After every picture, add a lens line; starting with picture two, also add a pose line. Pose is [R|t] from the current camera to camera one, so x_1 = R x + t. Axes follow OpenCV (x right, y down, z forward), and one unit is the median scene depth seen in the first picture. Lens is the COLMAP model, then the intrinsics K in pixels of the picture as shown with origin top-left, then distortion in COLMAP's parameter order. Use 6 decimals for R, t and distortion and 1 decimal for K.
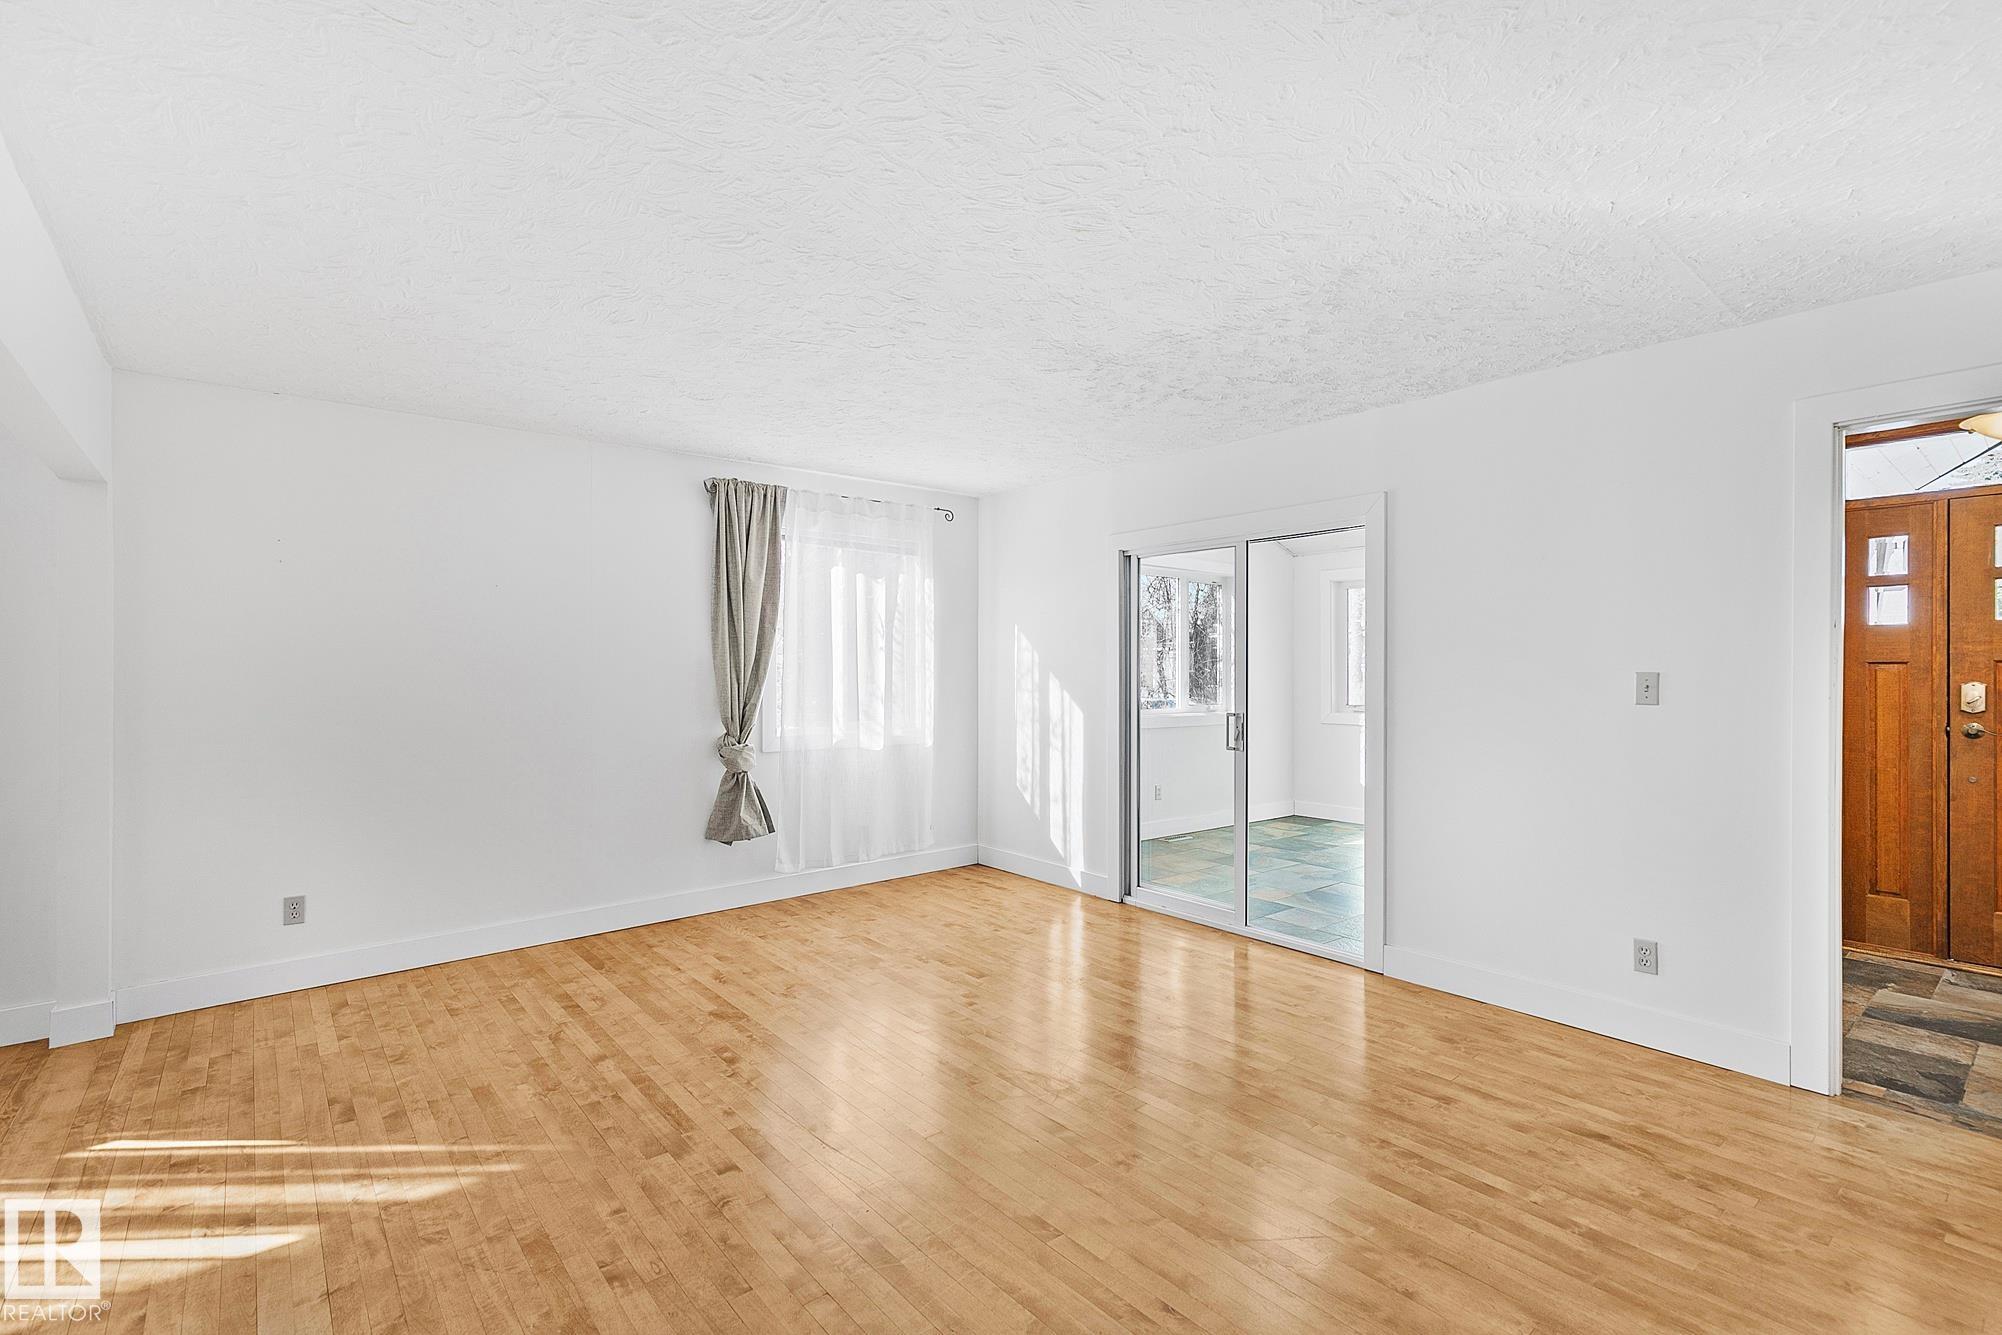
lens RADIAL K [[897.3, 0, 998.2], [0, 897.3, 663.0], [0, 0, 1]] dist [0.010720, -0.001953]
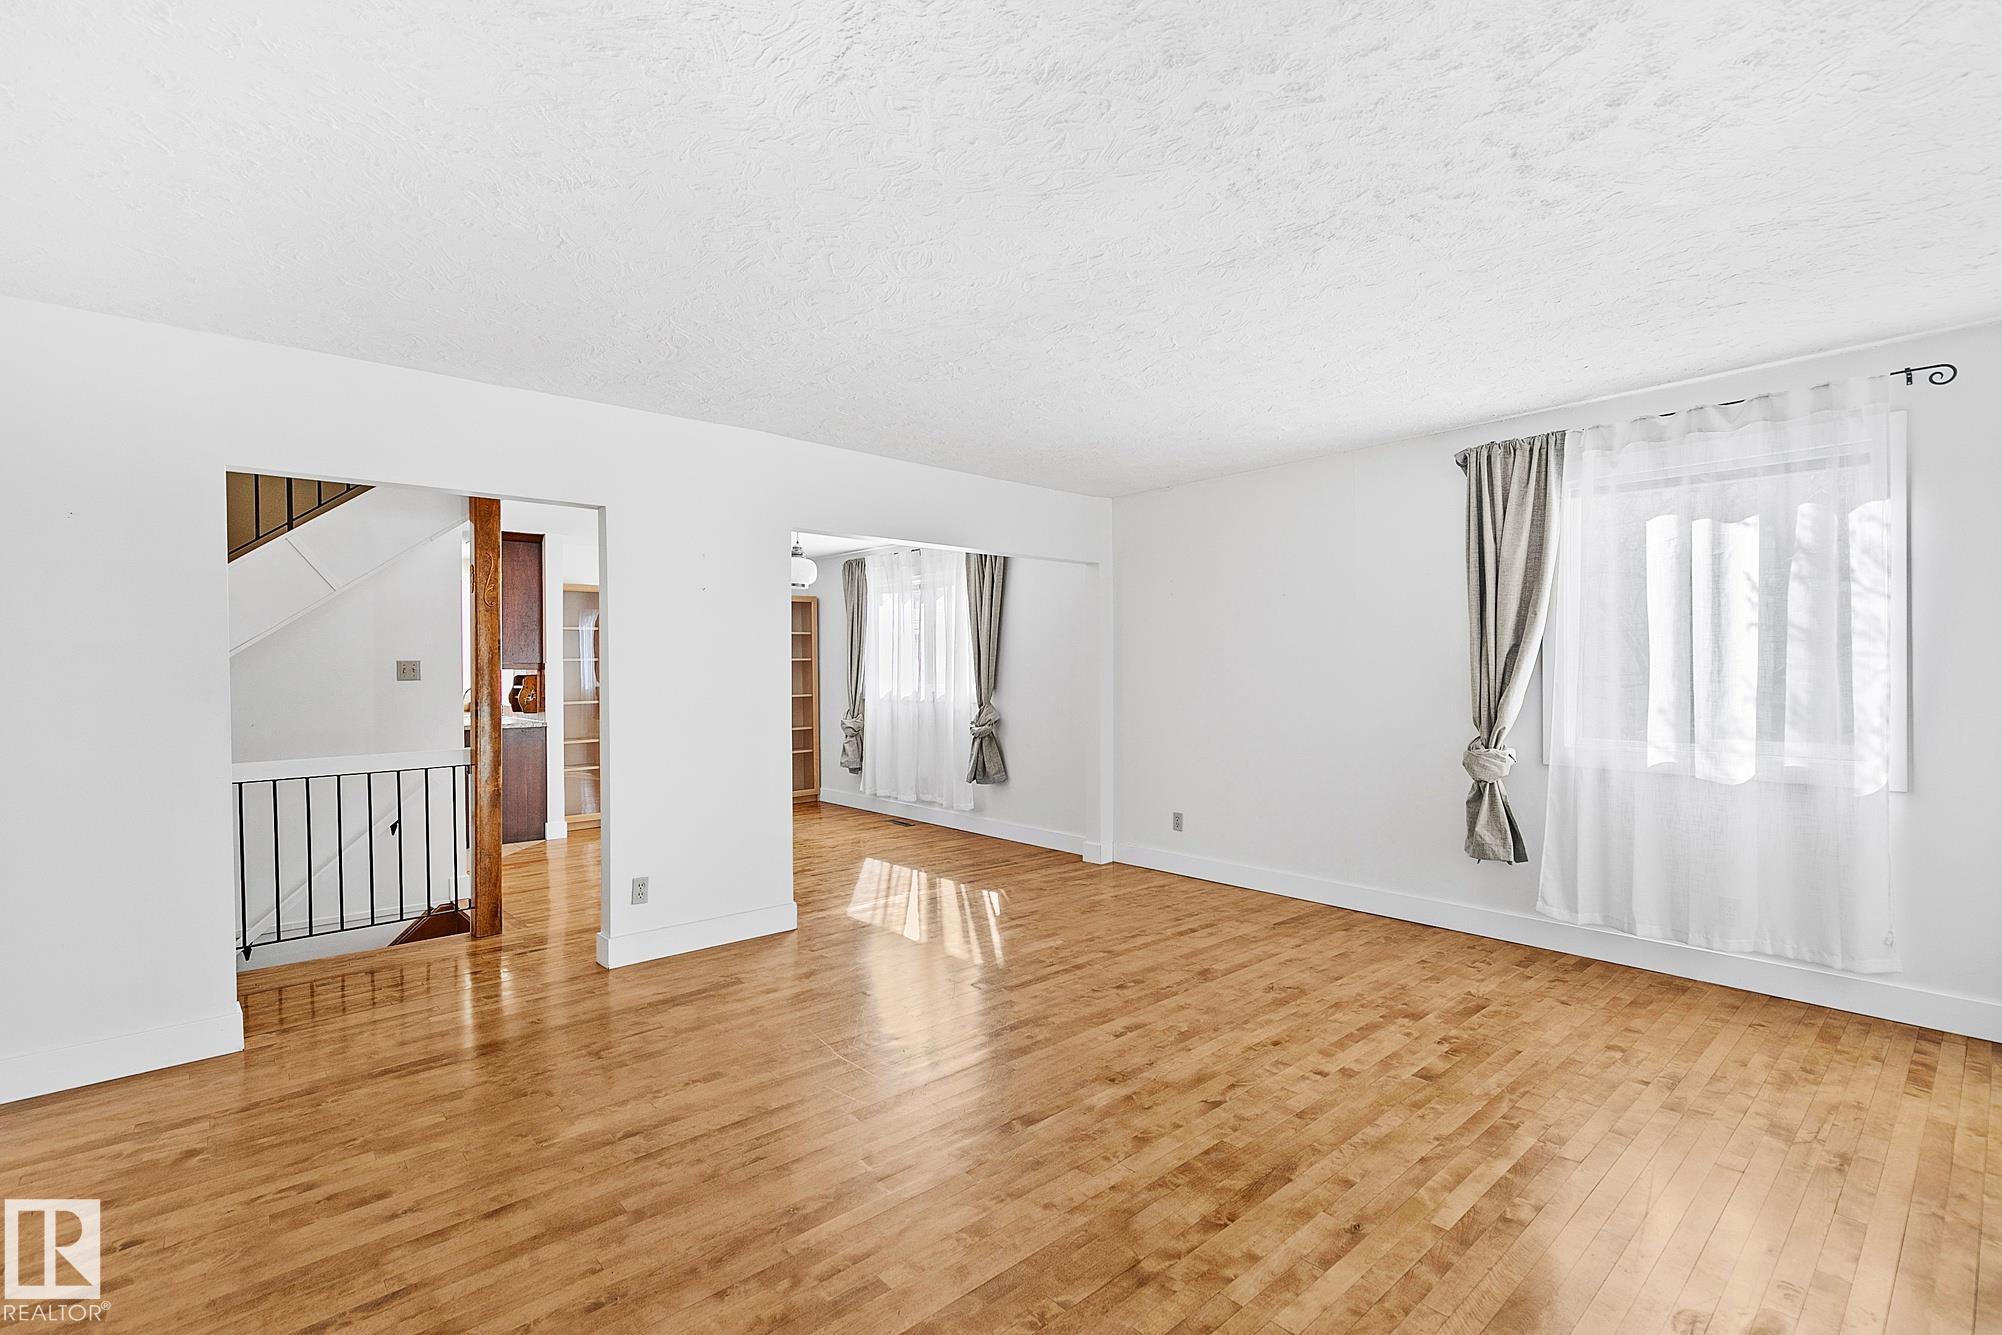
lens RADIAL K [[897.3, 0, 992.7], [0, 897.3, 664.7], [0, 0, 1]] dist [0.010720, -0.001953]
pose [[0.022260, -0.003250, -0.999747, 0.688645], [0.011530, 0.999929, -0.002994, 0.007339], [0.999686, -0.011461, 0.022296, 0.608976]]
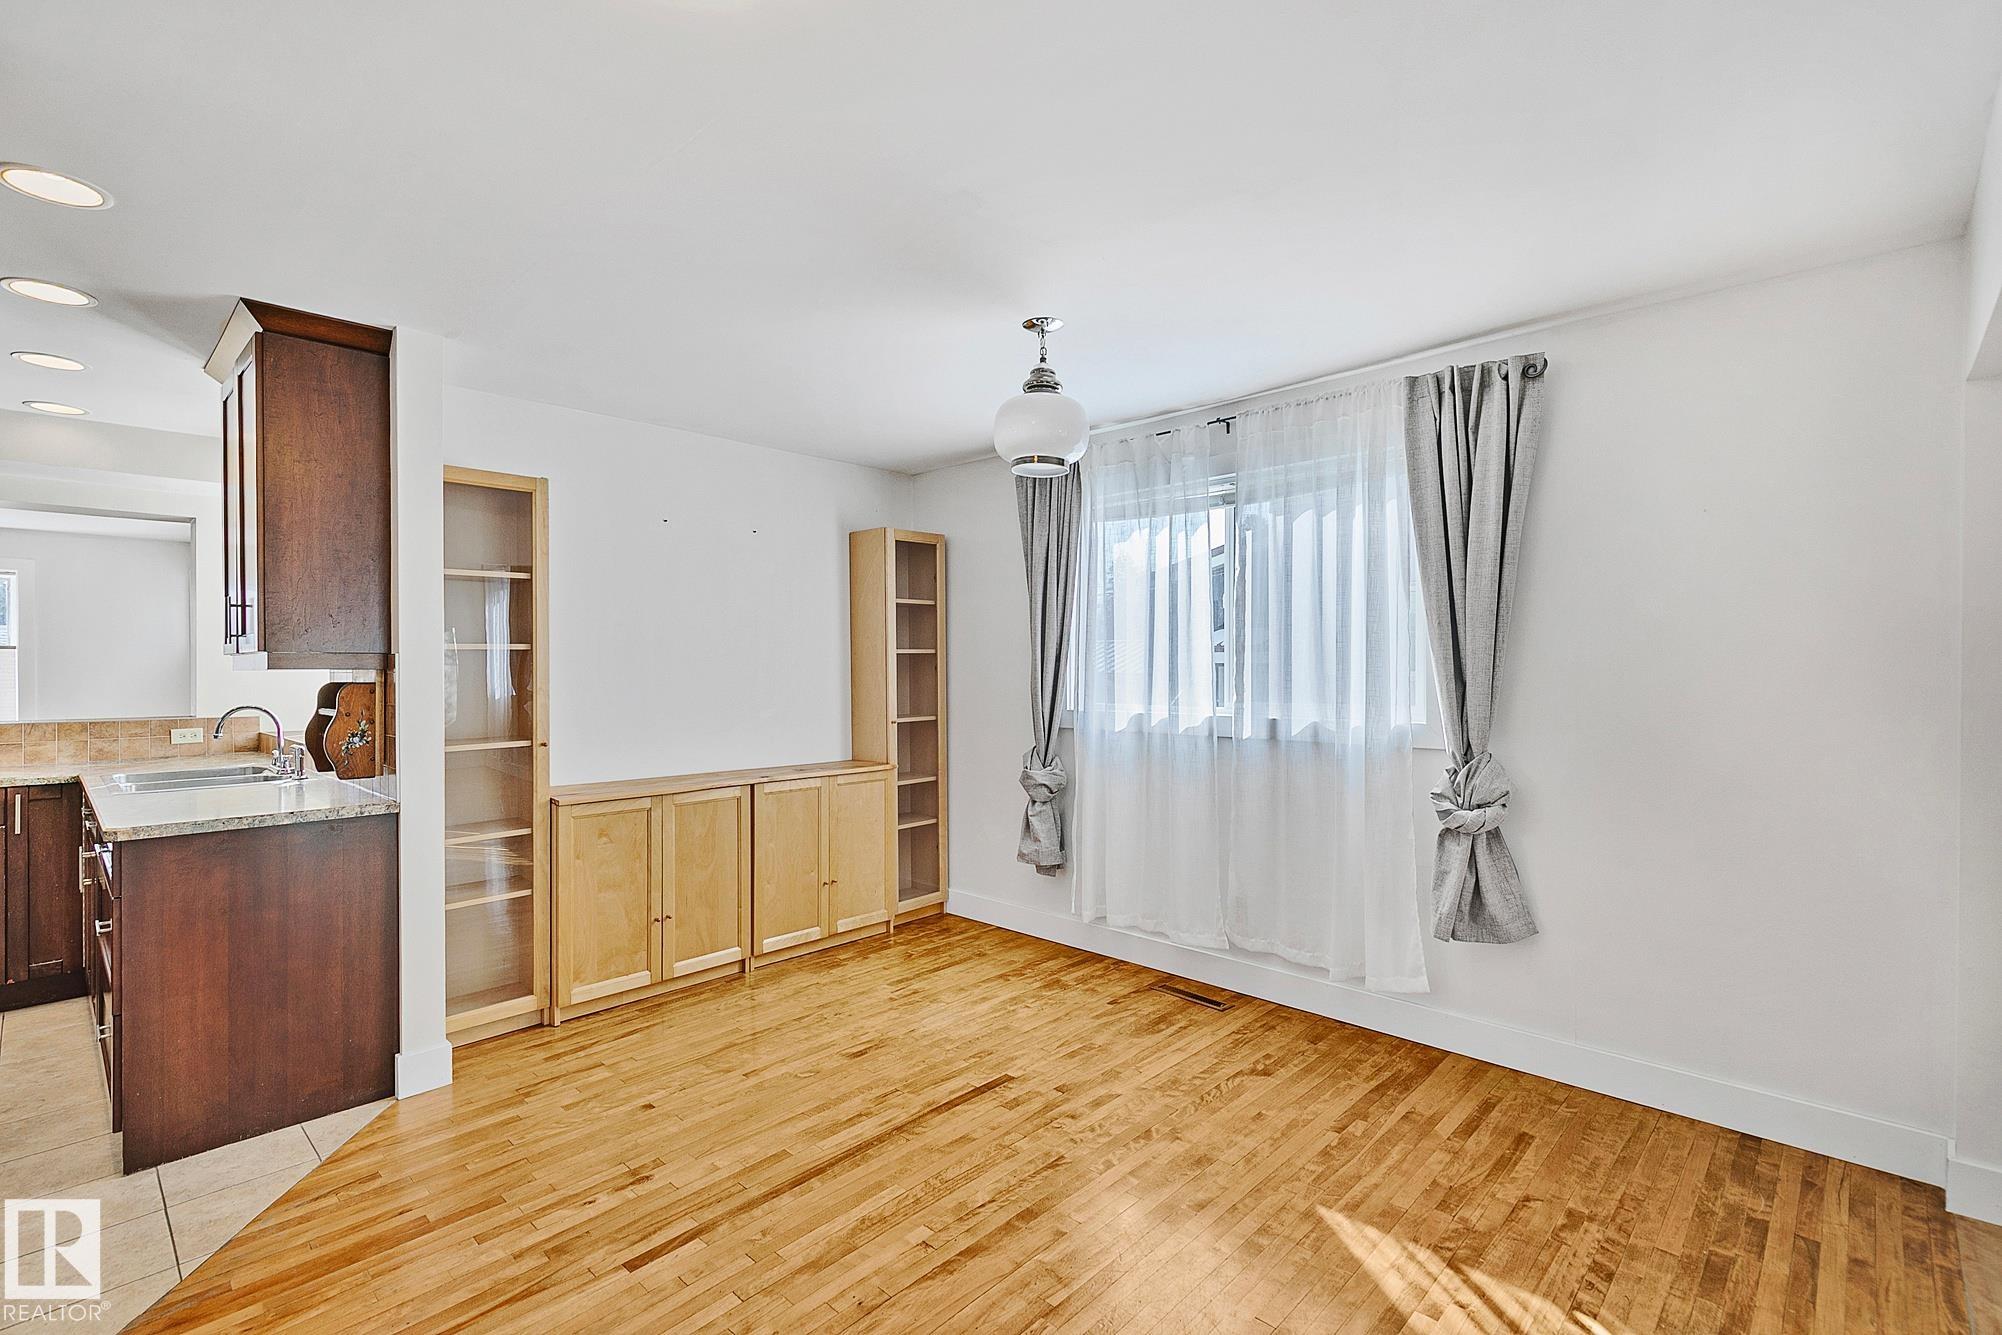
lens RADIAL K [[897.3, 0, 999.9], [0, 897.3, 670.0], [0, 0, 1]] dist [0.010720, -0.001953]
pose [[0.104622, 0.002599, -0.994509, -0.350023], [0.009006, 0.999953, 0.003560, 0.003394], [0.994471, -0.009329, 0.104594, 0.165600]]
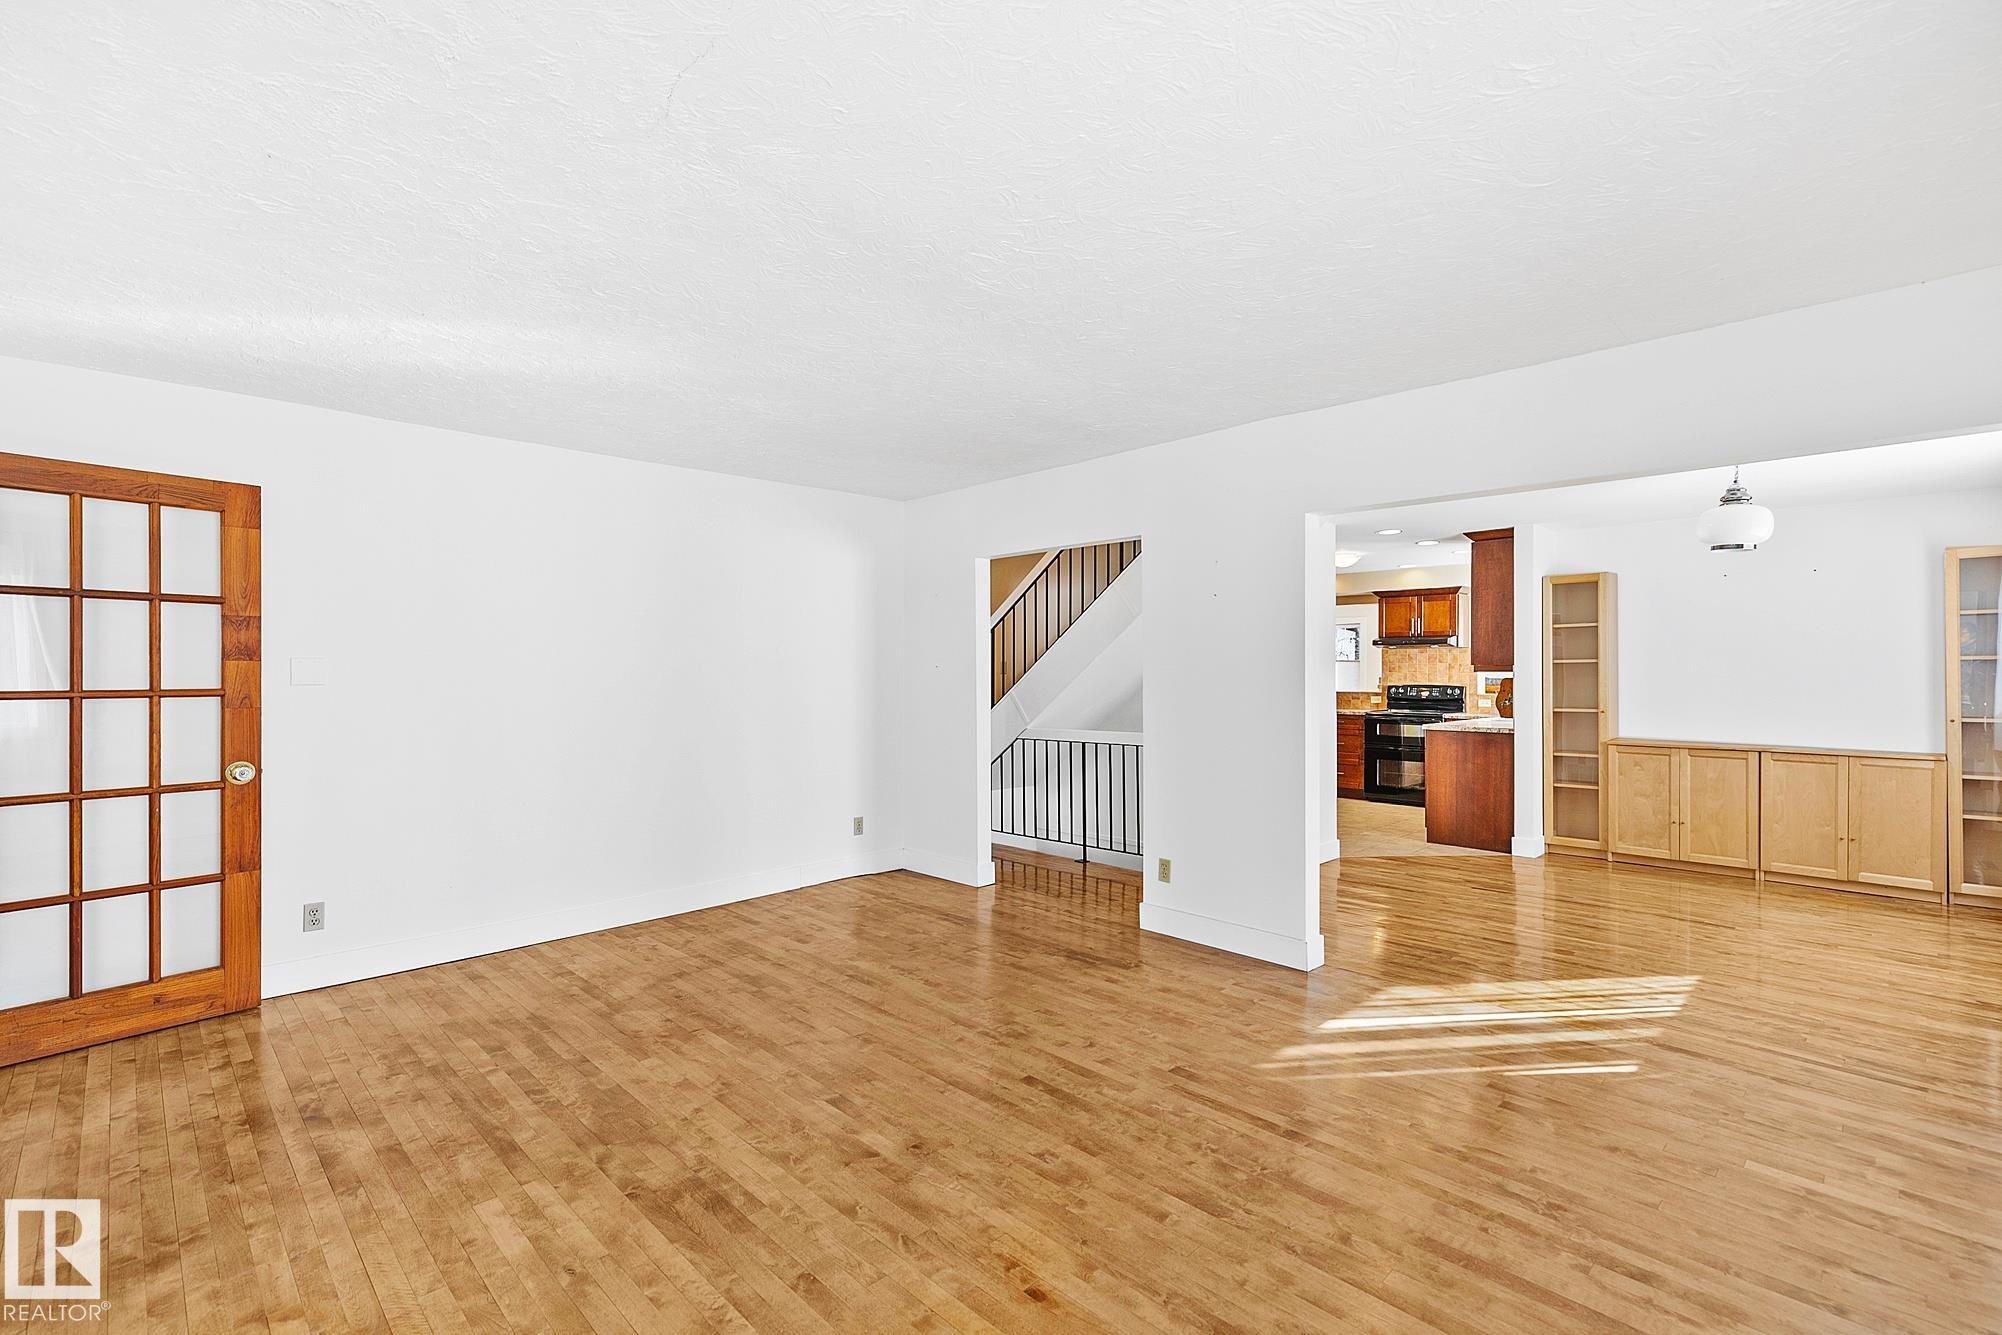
lens RADIAL K [[897.3, 0, 991.5], [0, 897.3, 674.2], [0, 0, 1]] dist [0.010720, -0.001953]
pose [[-0.997130, -0.000114, -0.075711, -0.023945], [-0.000050, 1.000000, -0.000852, 0.006937], [0.075711, -0.000846, -0.997129, 1.340808]]
